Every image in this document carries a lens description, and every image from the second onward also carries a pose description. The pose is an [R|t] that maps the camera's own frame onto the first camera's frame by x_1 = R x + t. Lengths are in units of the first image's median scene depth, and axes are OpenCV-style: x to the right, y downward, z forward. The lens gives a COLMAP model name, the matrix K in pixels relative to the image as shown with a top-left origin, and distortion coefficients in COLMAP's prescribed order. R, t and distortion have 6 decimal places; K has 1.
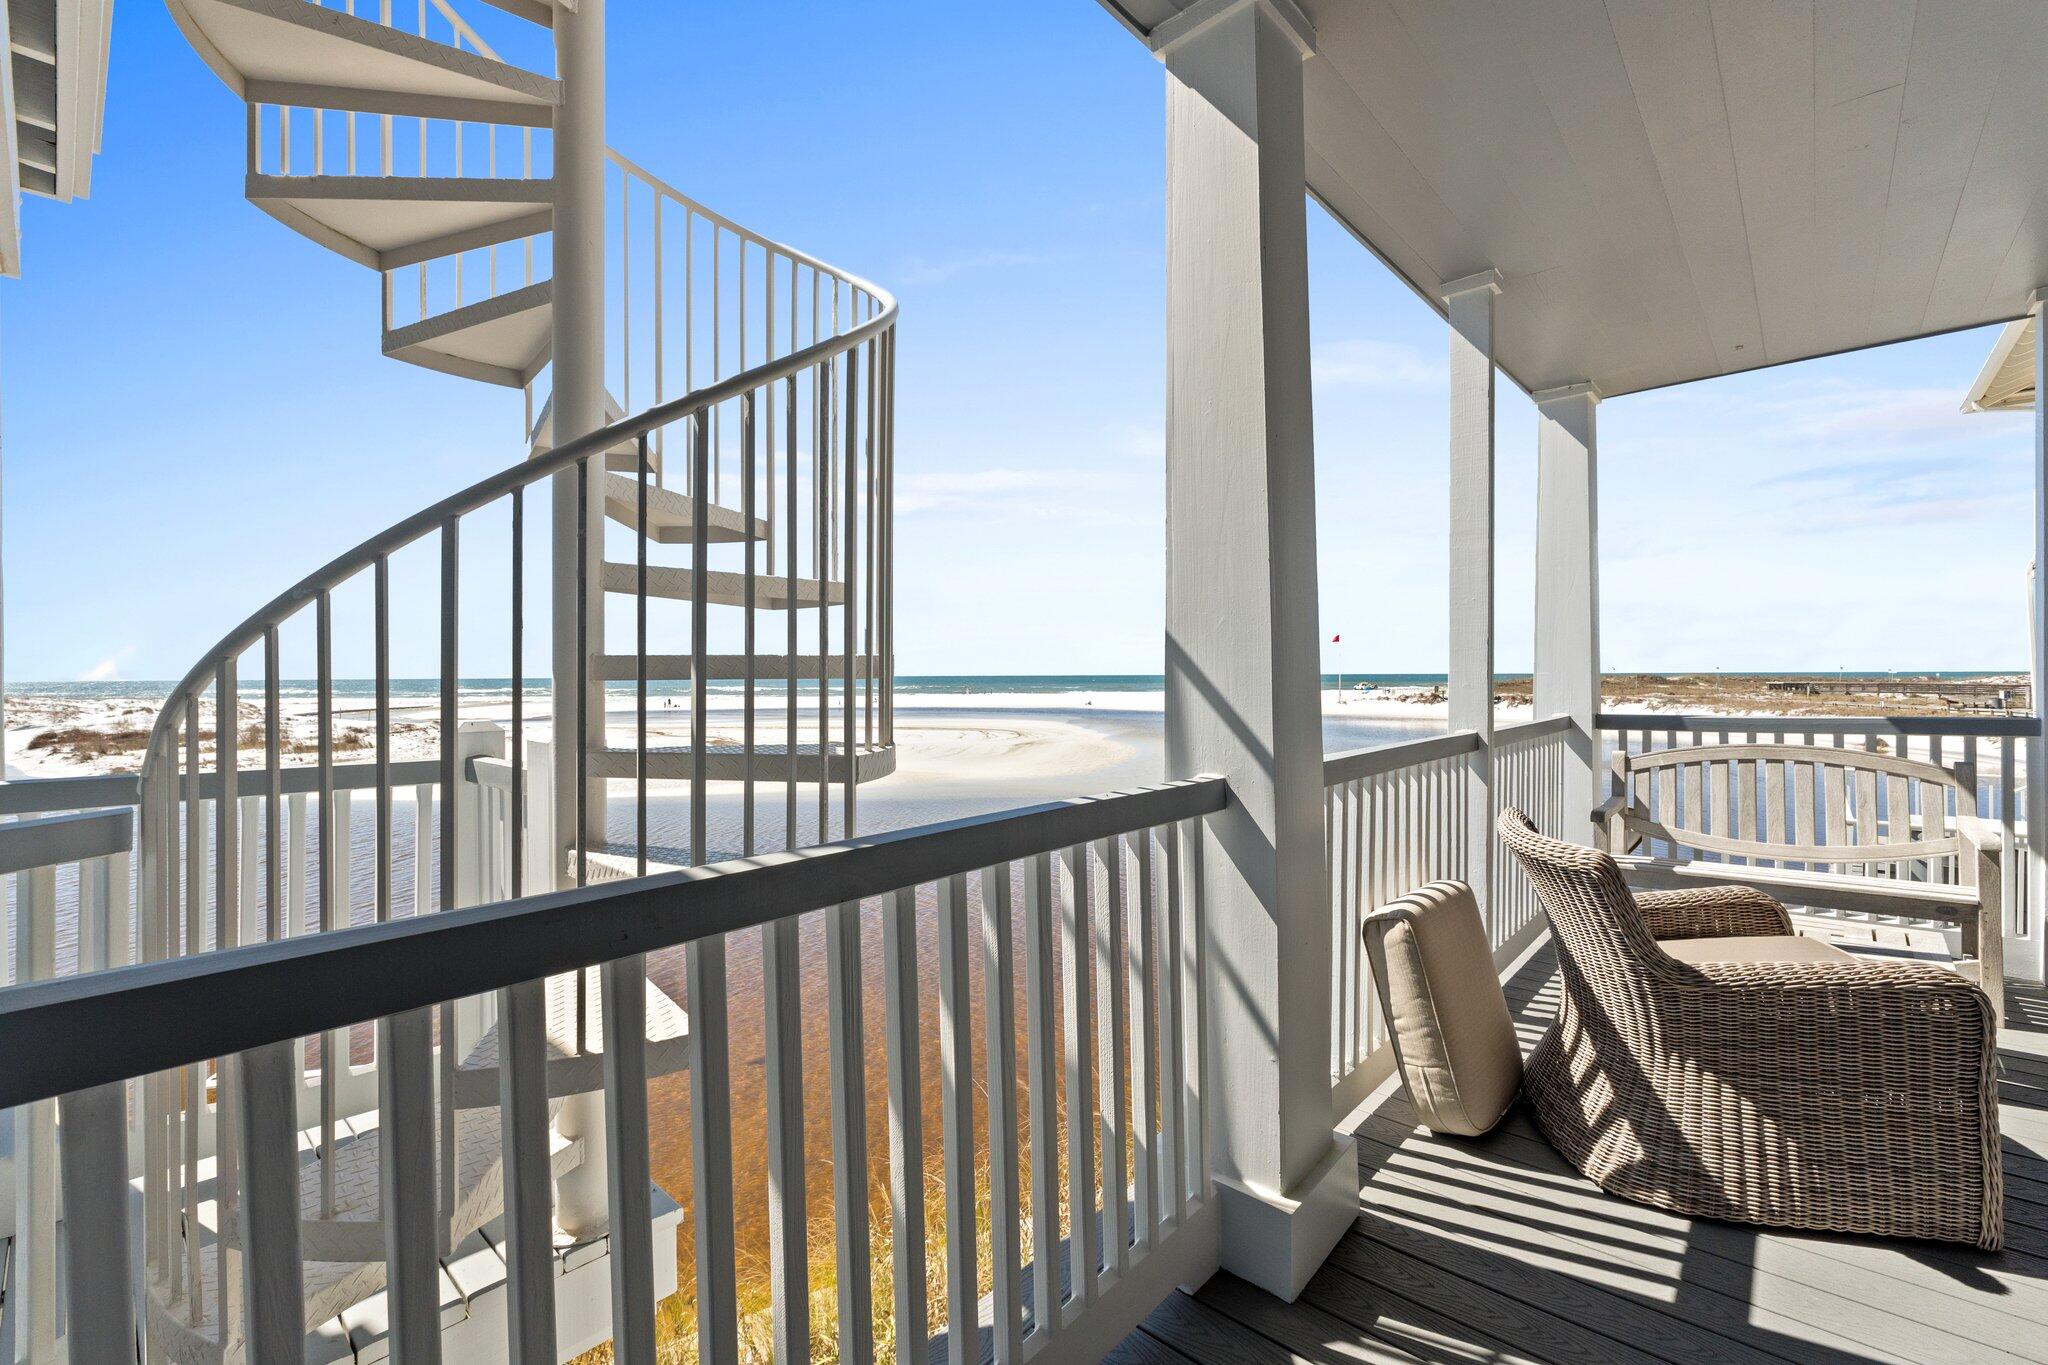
lens RADIAL K [[873.8, 0, 1011.6], [0, 873.8, 678.3], [0, 0, 1]] dist [-0.008566, -0.000188]
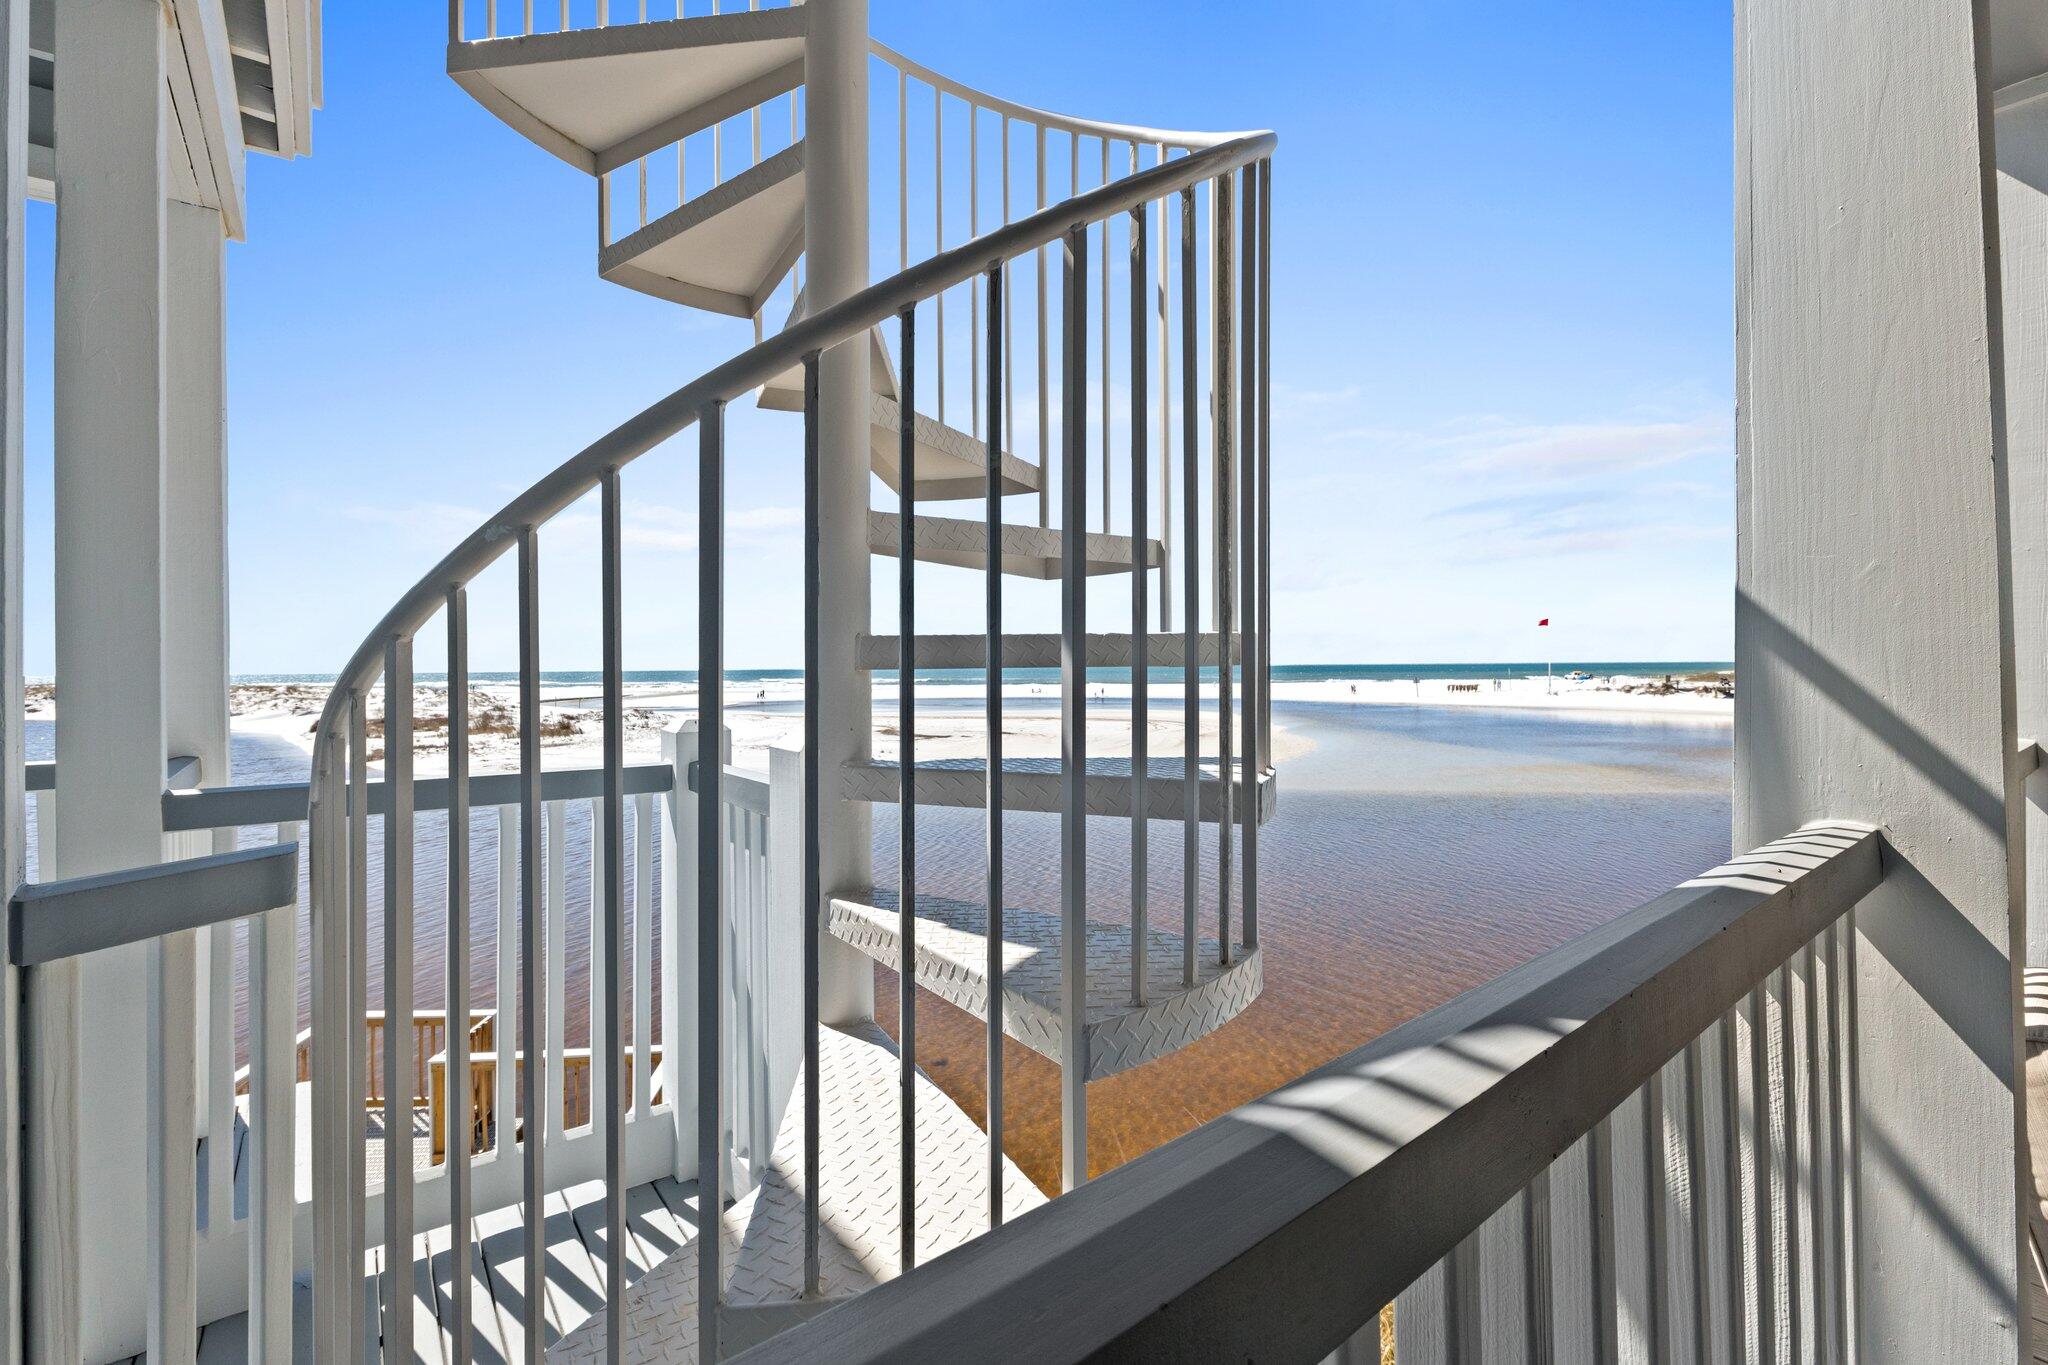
lens RADIAL K [[873.8, 0, 1015.5], [0, 873.8, 667.0], [0, 0, 1]] dist [-0.008566, -0.000188]
pose [[0.985191, -0.002790, -0.171439, -0.221043], [0.002629, 0.999996, -0.001162, 0.001354], [0.171441, 0.000694, 0.985194, 0.289125]]
